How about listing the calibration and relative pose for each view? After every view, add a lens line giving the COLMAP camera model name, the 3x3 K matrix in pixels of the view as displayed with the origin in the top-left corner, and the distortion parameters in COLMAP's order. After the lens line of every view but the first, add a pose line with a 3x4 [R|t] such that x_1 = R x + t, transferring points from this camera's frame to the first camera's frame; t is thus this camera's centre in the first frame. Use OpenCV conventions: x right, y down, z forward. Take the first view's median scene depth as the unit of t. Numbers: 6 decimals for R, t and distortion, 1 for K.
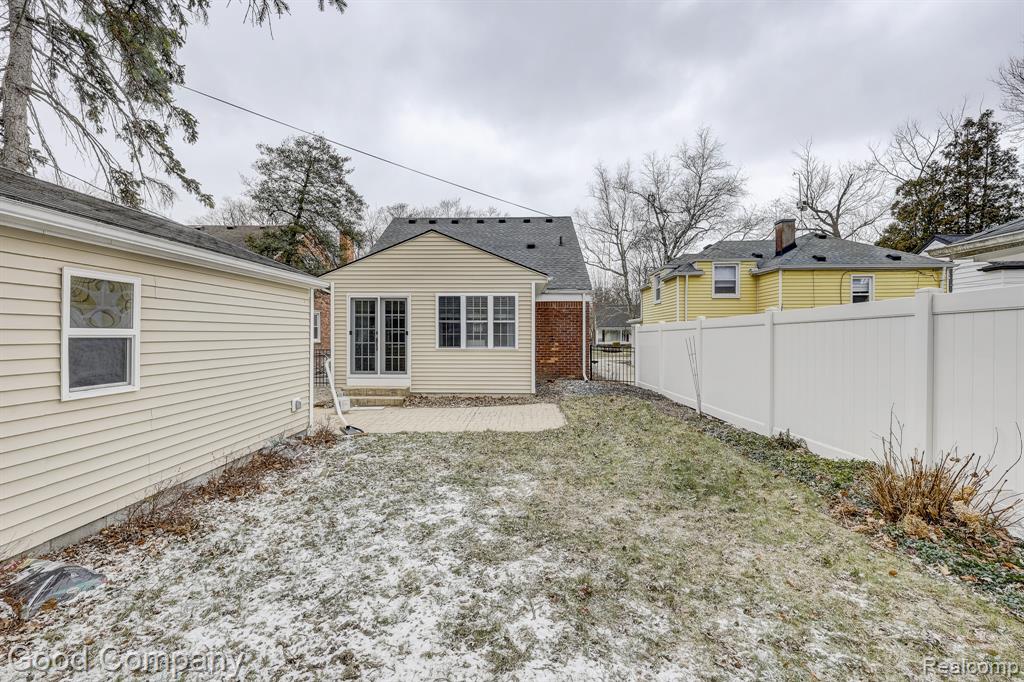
lens RADIAL K [[417.6, 0, 512.7], [0, 417.6, 338.4], [0, 0, 1]] dist [-0.003592, -0.000822]
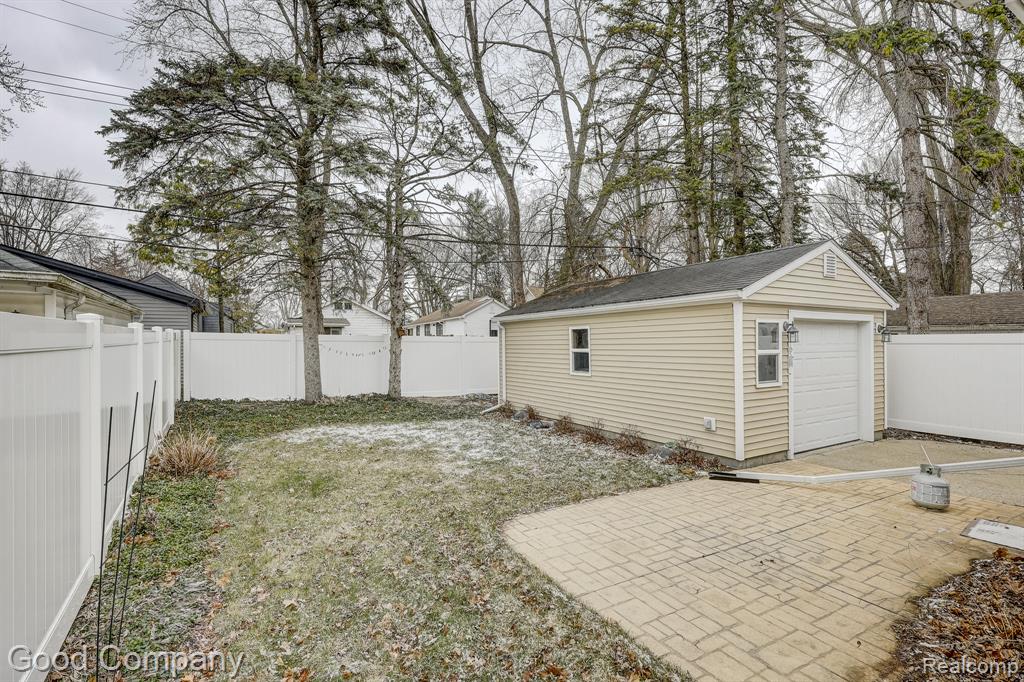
lens RADIAL K [[479.0, 0, 503.2], [0, 479.0, 339.9], [0, 0, 1]] dist [0.002379, -0.000424]
pose [[-0.846053, -0.000744, -0.533098, 0.386584], [0.002487, 0.999983, -0.005344, -0.025284], [0.533093, -0.005847, -0.846037, 1.312175]]
